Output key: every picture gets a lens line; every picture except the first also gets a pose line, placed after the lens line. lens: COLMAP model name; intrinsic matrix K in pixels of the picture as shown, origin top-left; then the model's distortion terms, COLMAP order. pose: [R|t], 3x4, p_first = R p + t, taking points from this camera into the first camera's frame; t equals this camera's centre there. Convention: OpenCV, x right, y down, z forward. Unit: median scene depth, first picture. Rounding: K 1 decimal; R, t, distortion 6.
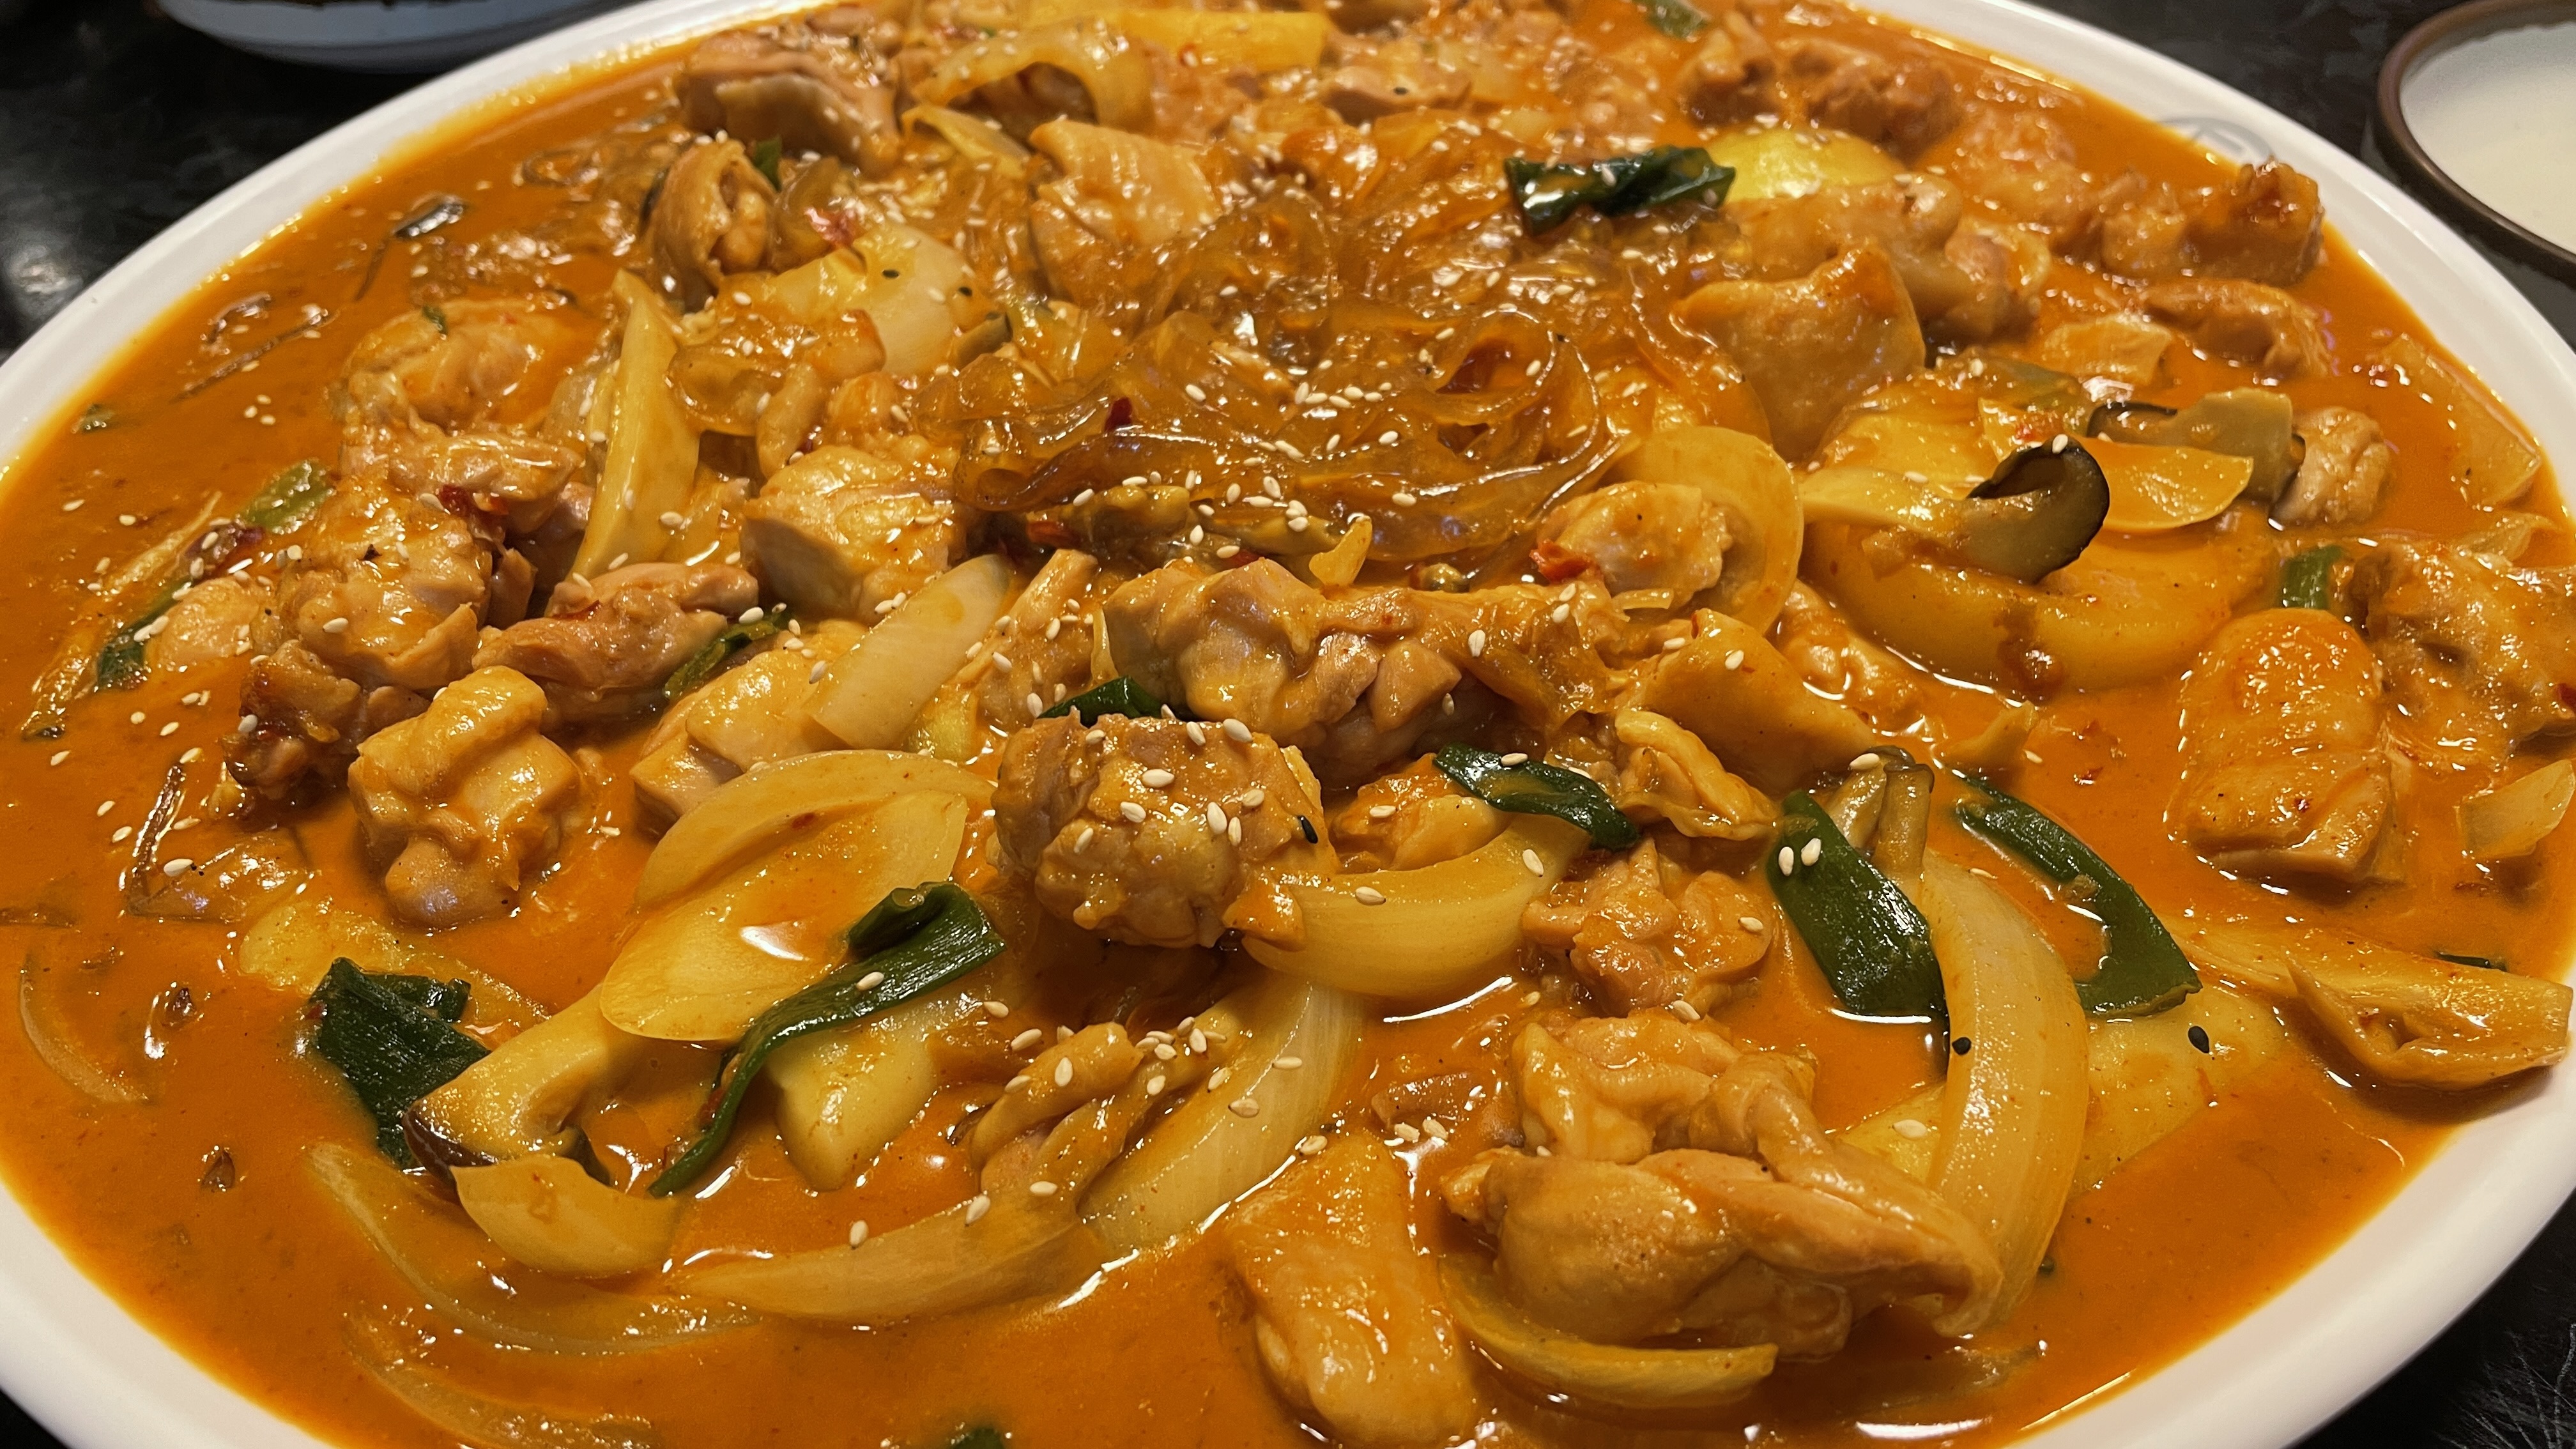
lens RADIAL K [[2124.0, 0, 1288.0], [0, 2124.0, 724.5], [0, 0, 1]] dist [0.020789, -0.099930]
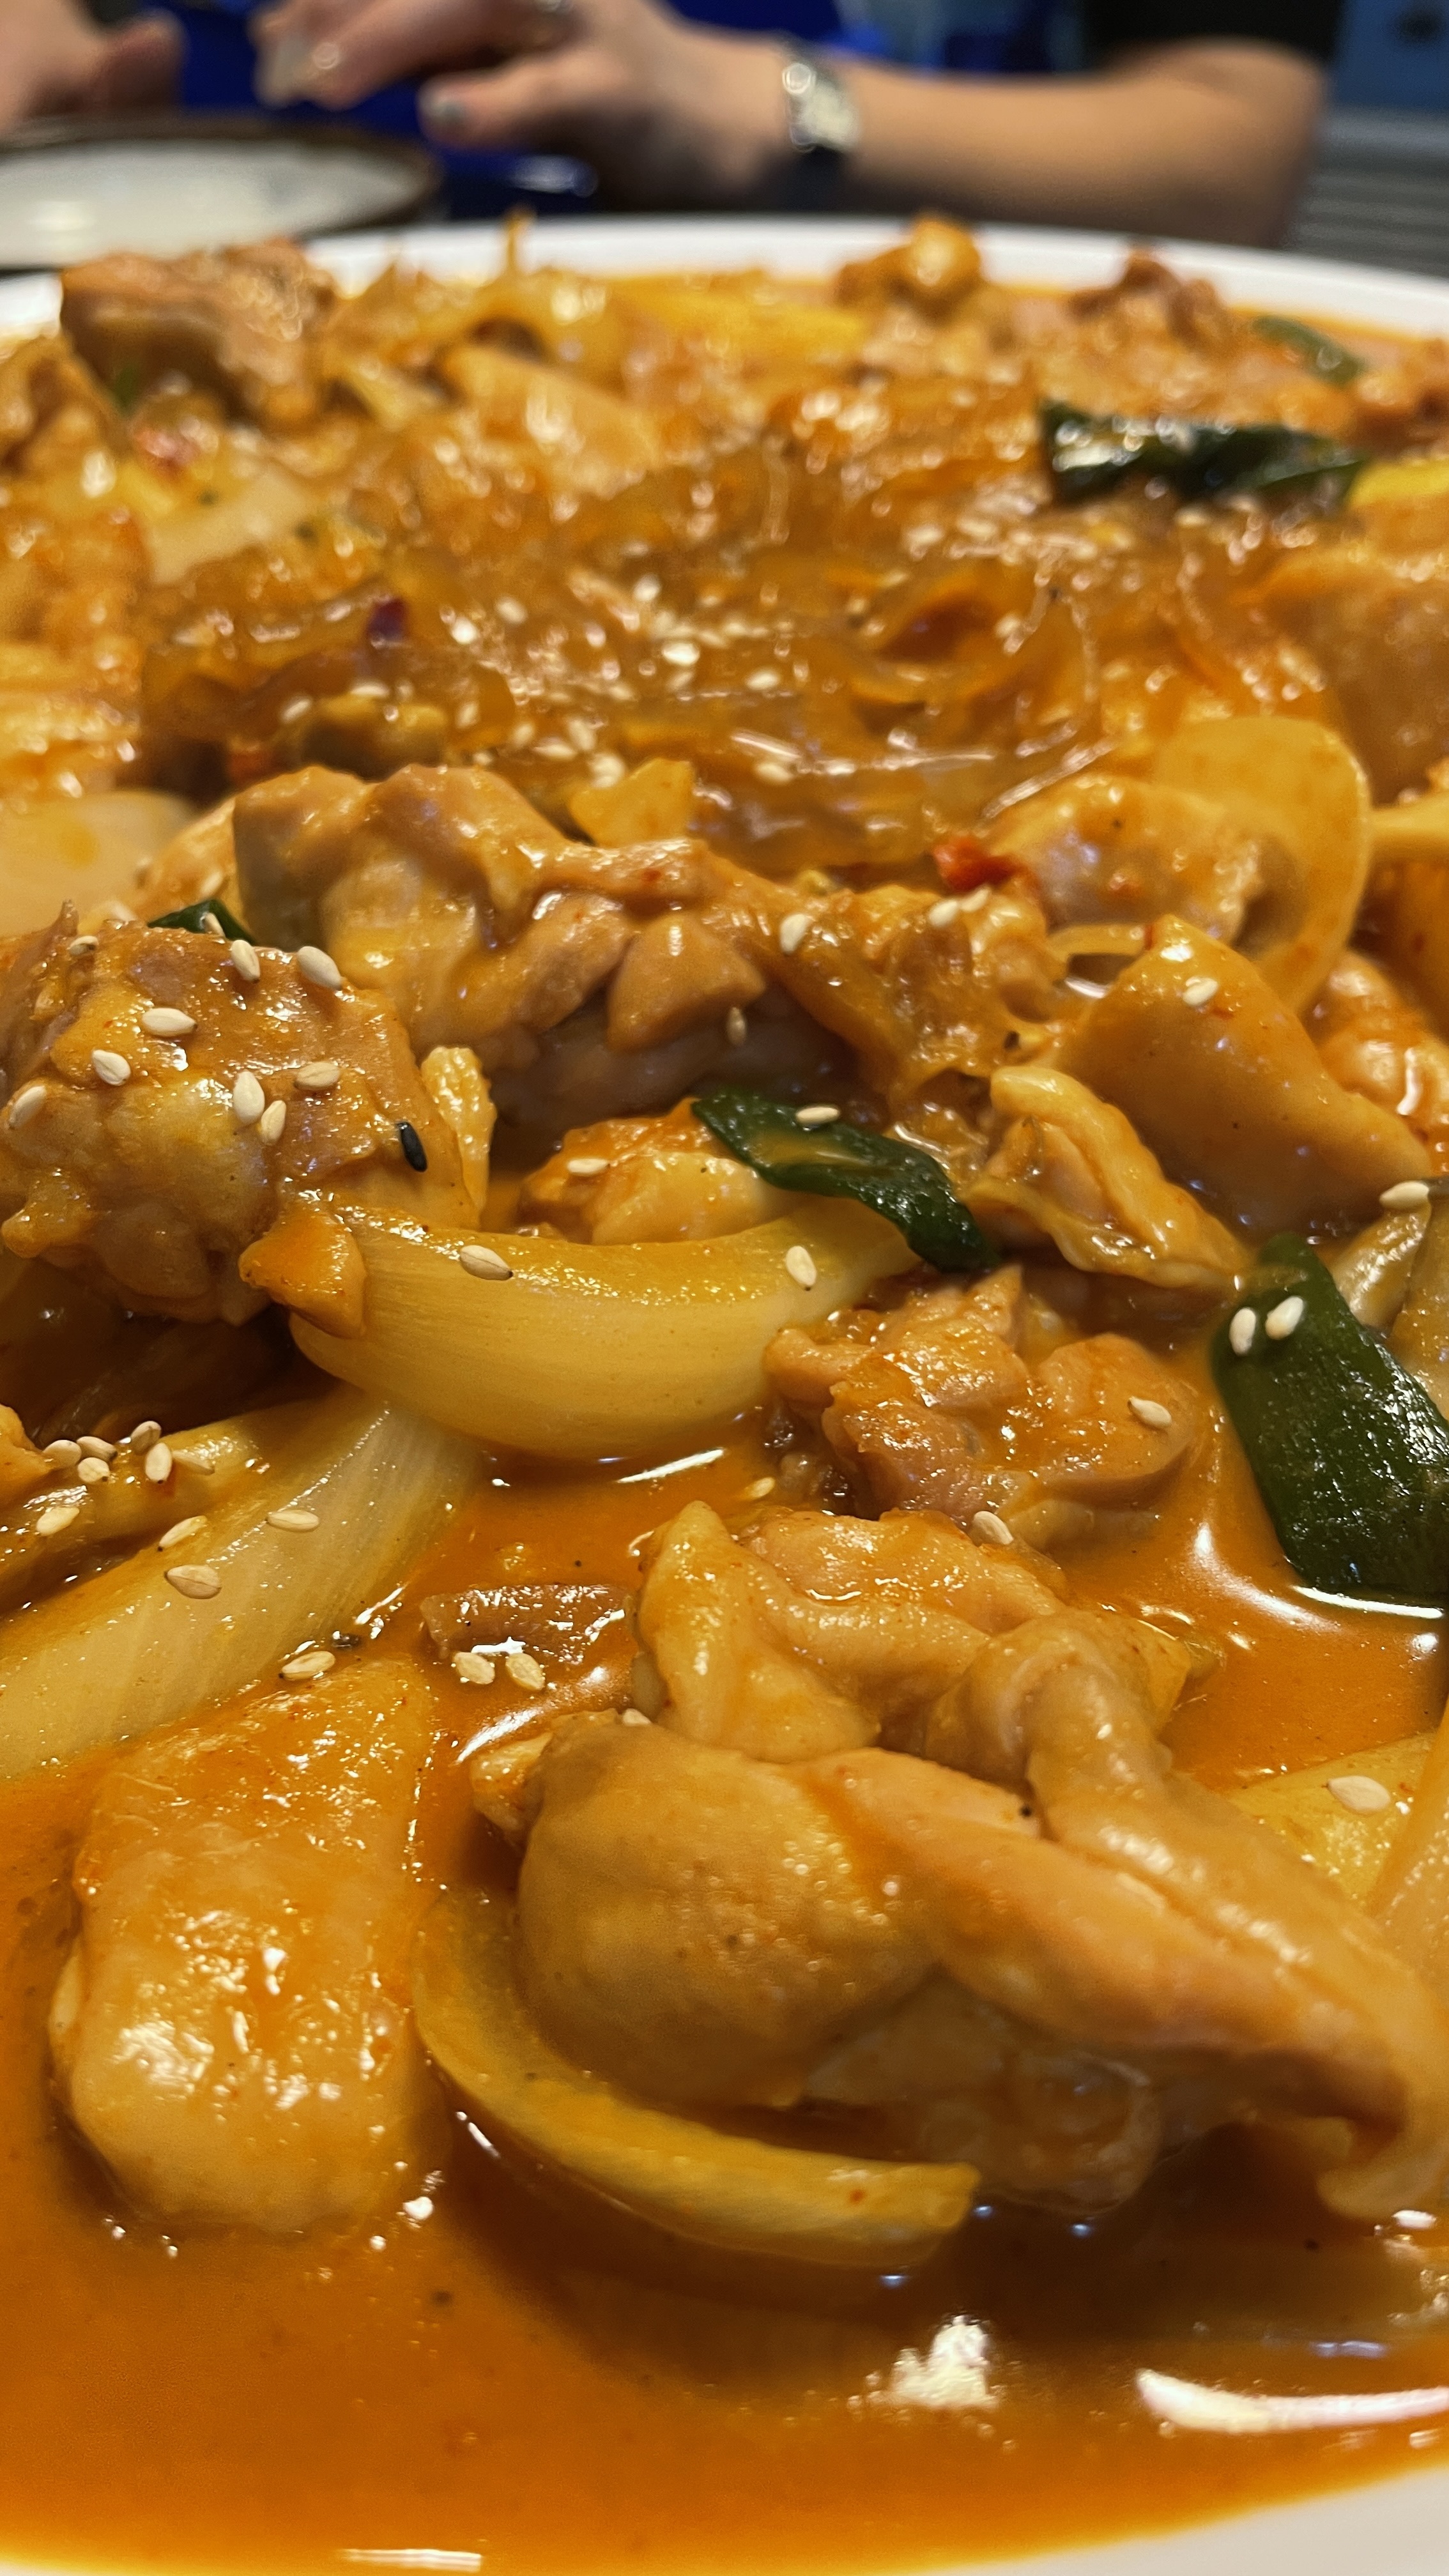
lens RADIAL K [[2124.0, 0, 724.5], [0, 2124.0, 1288.0], [0, 0, 1]] dist [0.020789, -0.099930]
pose [[0.984527, 0.128749, -0.118873, 0.162900], [-0.134005, 0.990278, -0.037308, 0.094447], [0.112914, 0.052660, 0.992208, 0.400406]]
